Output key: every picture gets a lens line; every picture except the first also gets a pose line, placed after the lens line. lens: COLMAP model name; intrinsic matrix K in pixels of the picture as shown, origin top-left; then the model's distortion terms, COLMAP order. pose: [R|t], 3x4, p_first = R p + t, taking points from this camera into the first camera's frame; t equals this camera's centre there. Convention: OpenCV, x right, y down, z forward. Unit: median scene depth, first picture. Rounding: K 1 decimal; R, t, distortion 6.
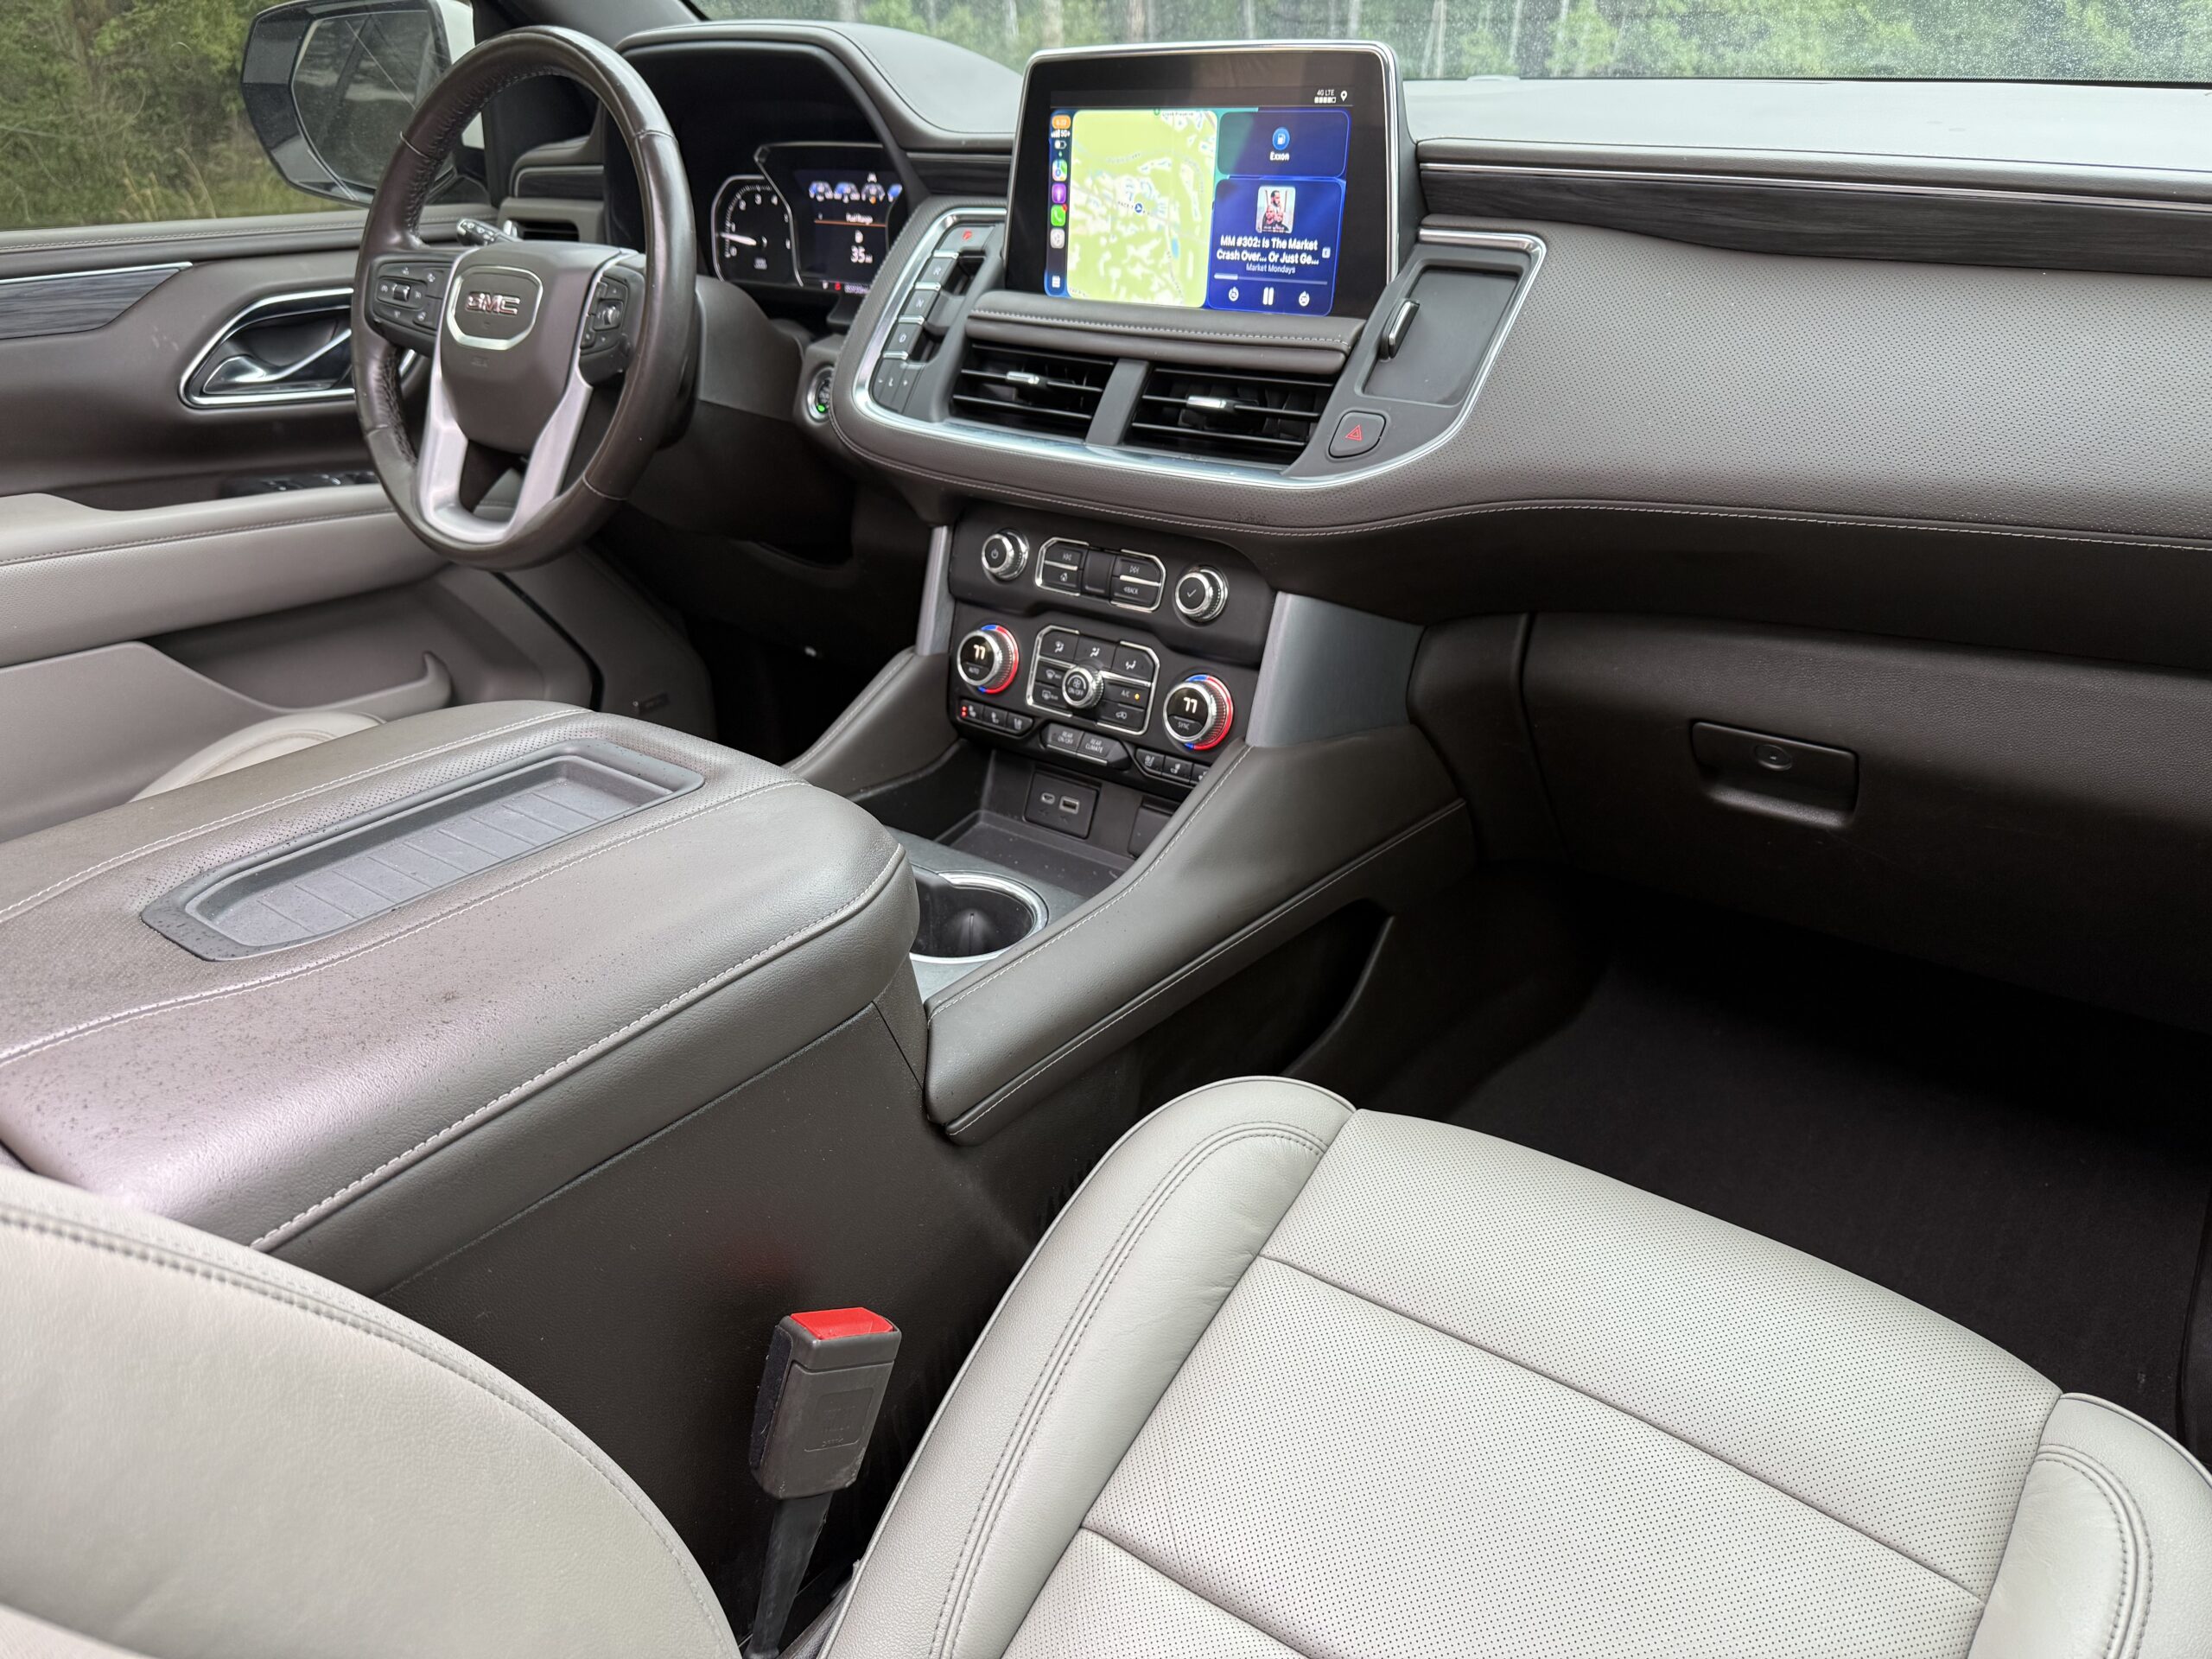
lens RADIAL K [[1535.3, 0, 1112.3], [0, 1535.3, 840.0], [0, 0, 1]] dist [0.001841, -0.002215]
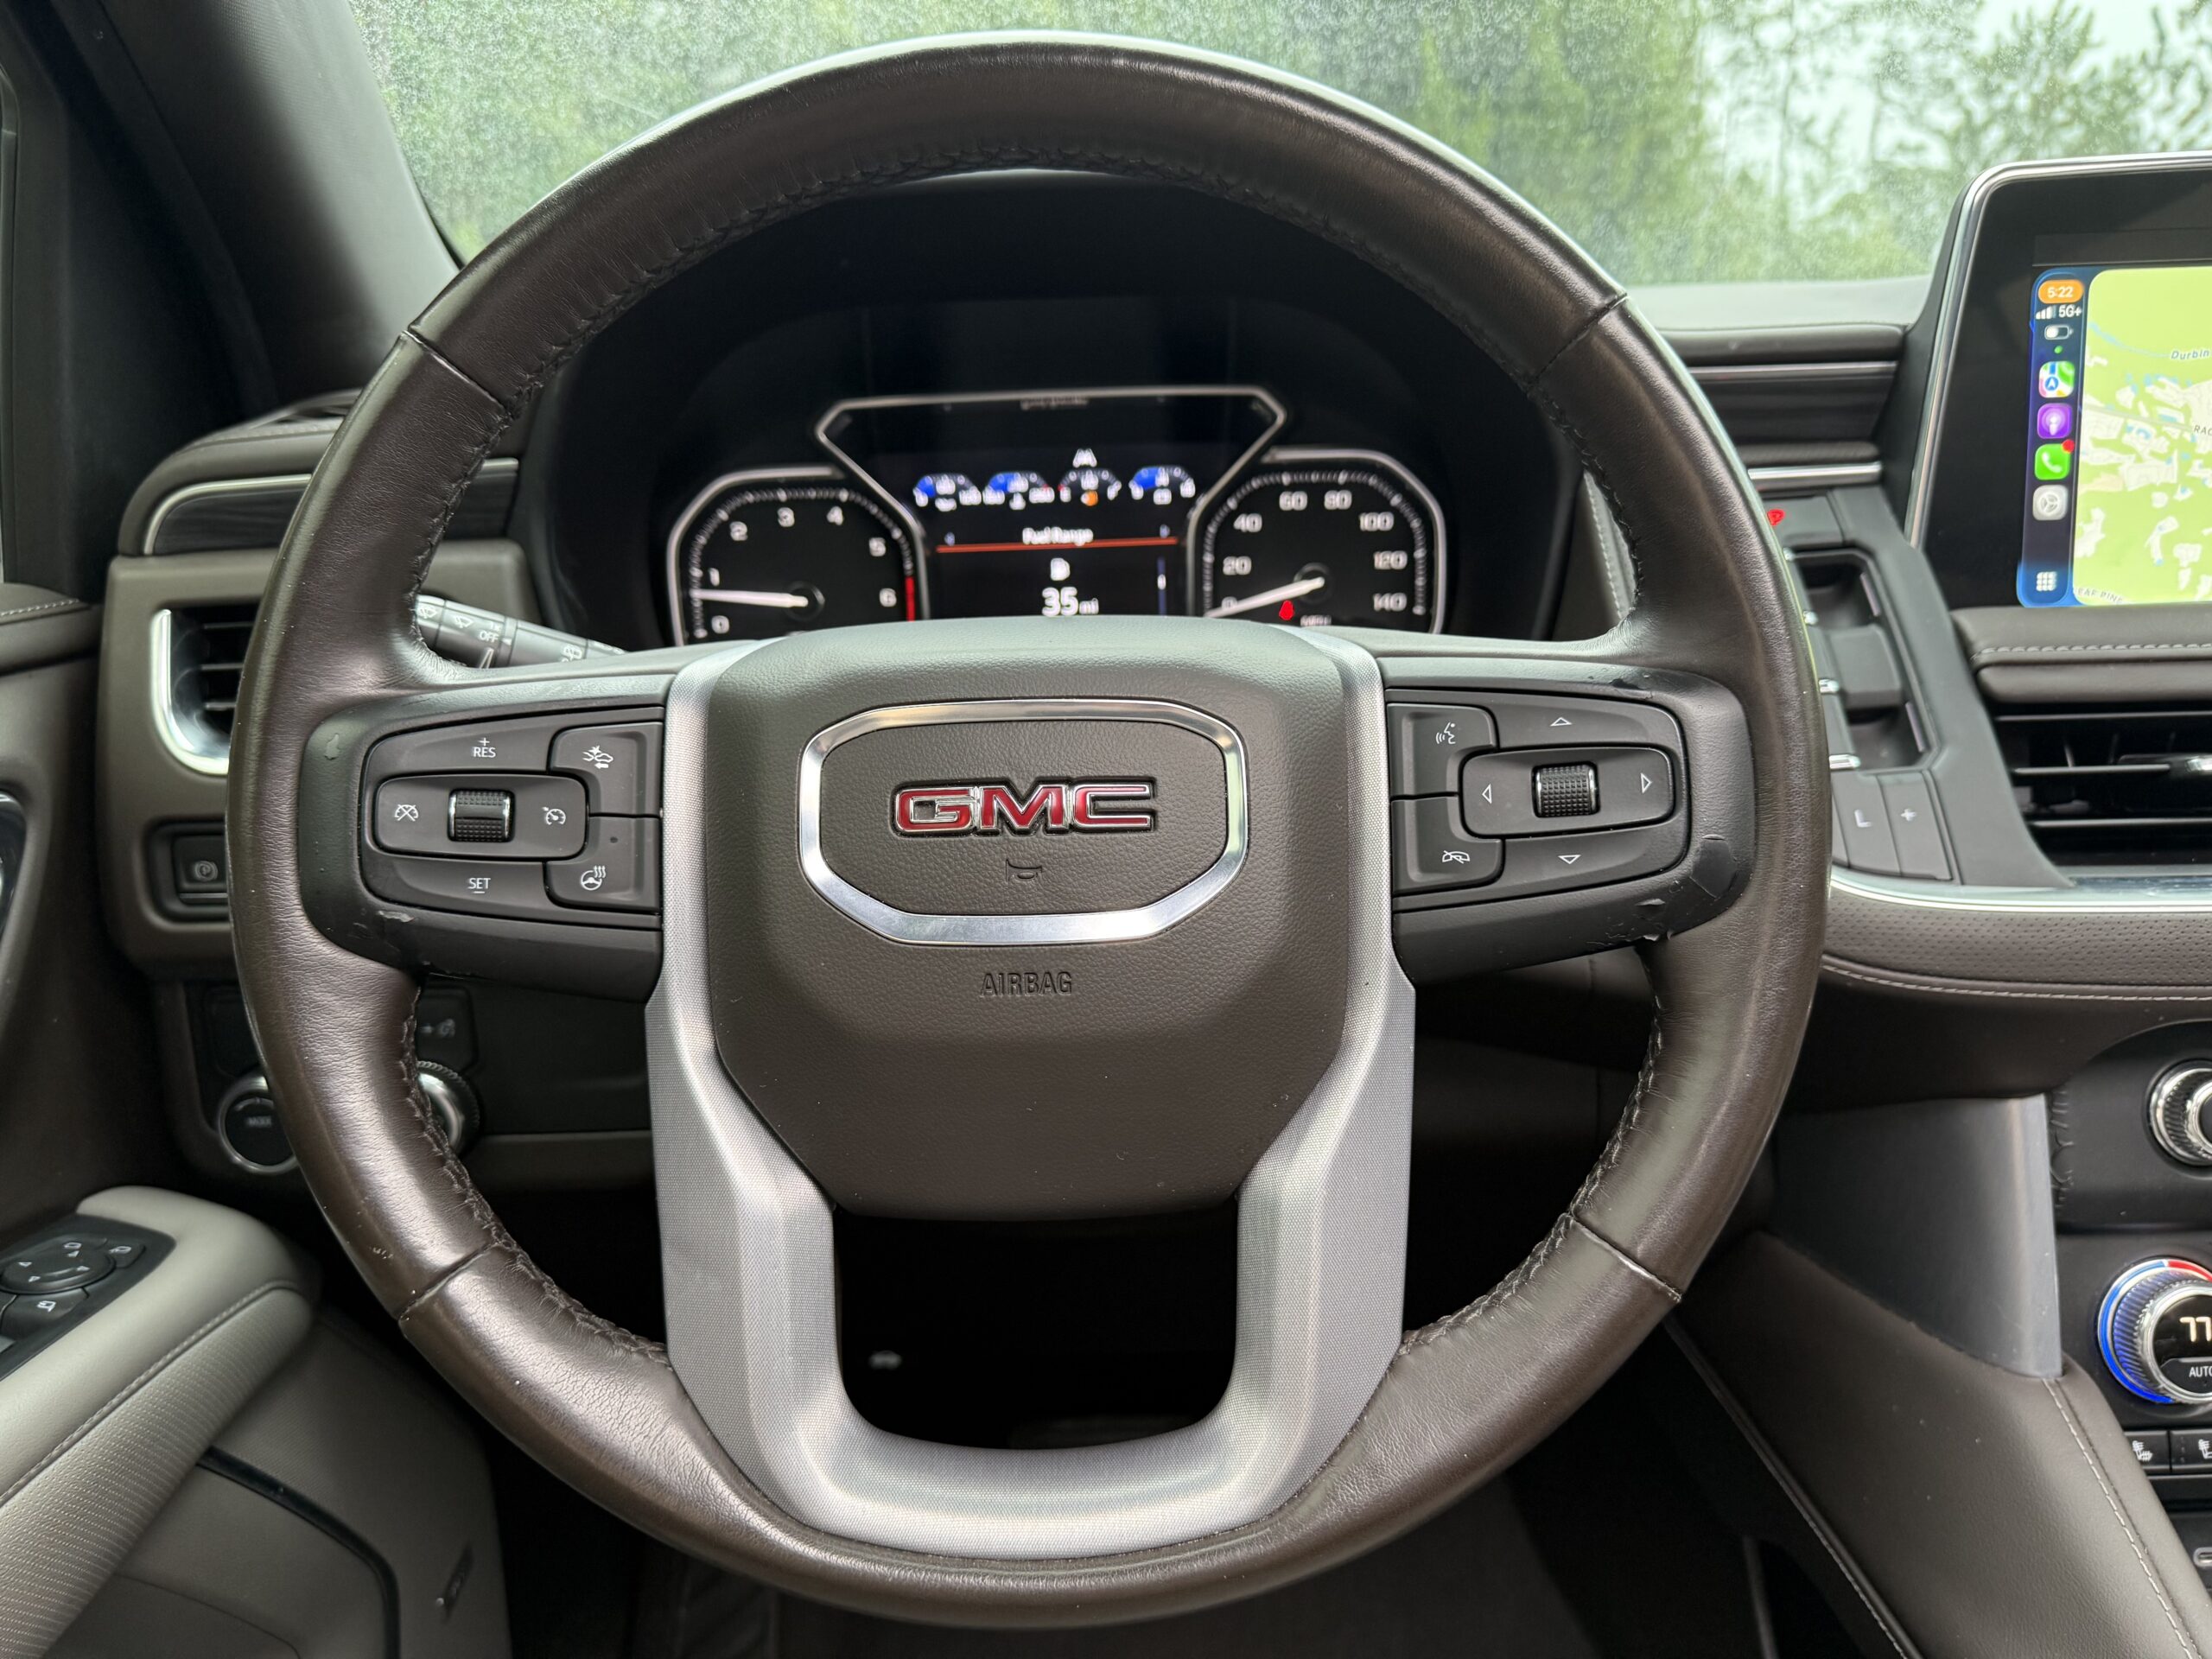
lens RADIAL K [[1568.8, 0, 1102.0], [0, 1568.8, 844.7], [0, 0, 1]] dist [0.034726, -0.061508]
pose [[0.796855, -0.178956, 0.577059, -0.648720], [0.291258, 0.950597, -0.107399, -0.331944], [-0.529331, 0.253654, 0.809610, 0.801658]]
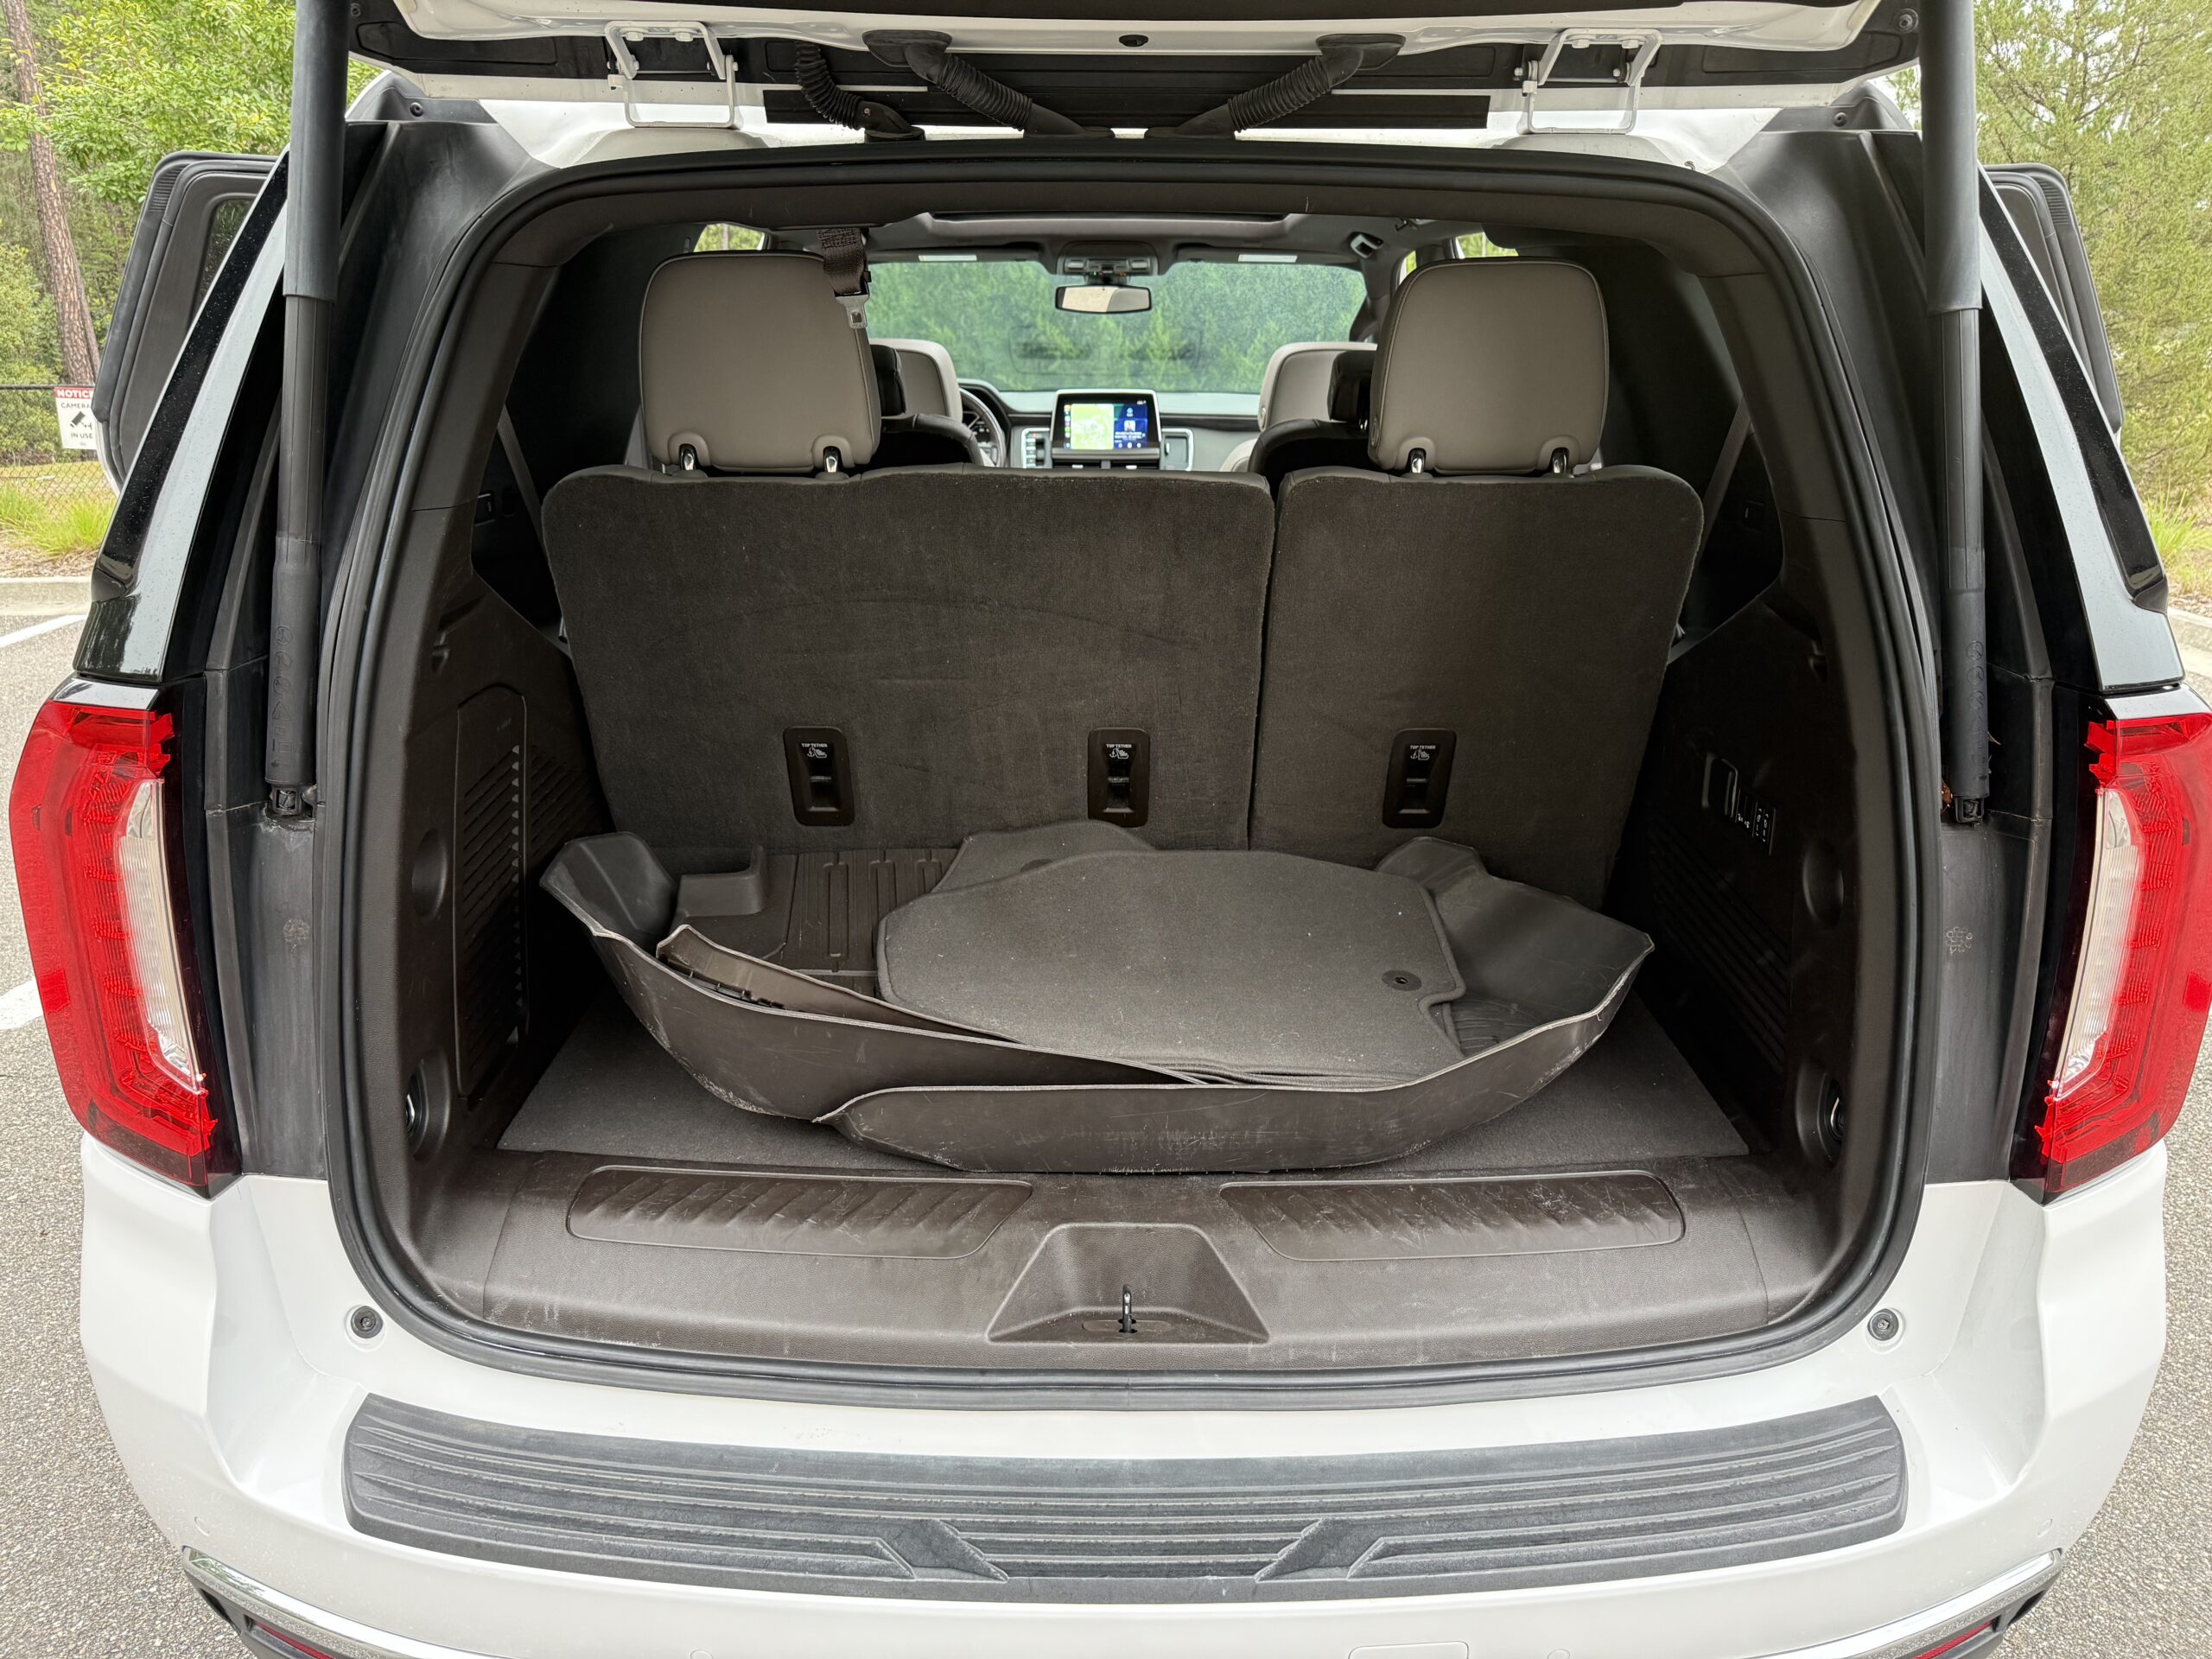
lens RADIAL K [[1511.9, 0, 1106.0], [0, 1511.9, 829.5], [0, 0, 1]] dist [-0.000793, -0.003205]
pose [[0.789297, -0.179479, 0.587195, -2.608461], [0.257767, 0.964829, -0.051582, 0.888955], [-0.557285, 0.192073, 0.807800, -2.185760]]
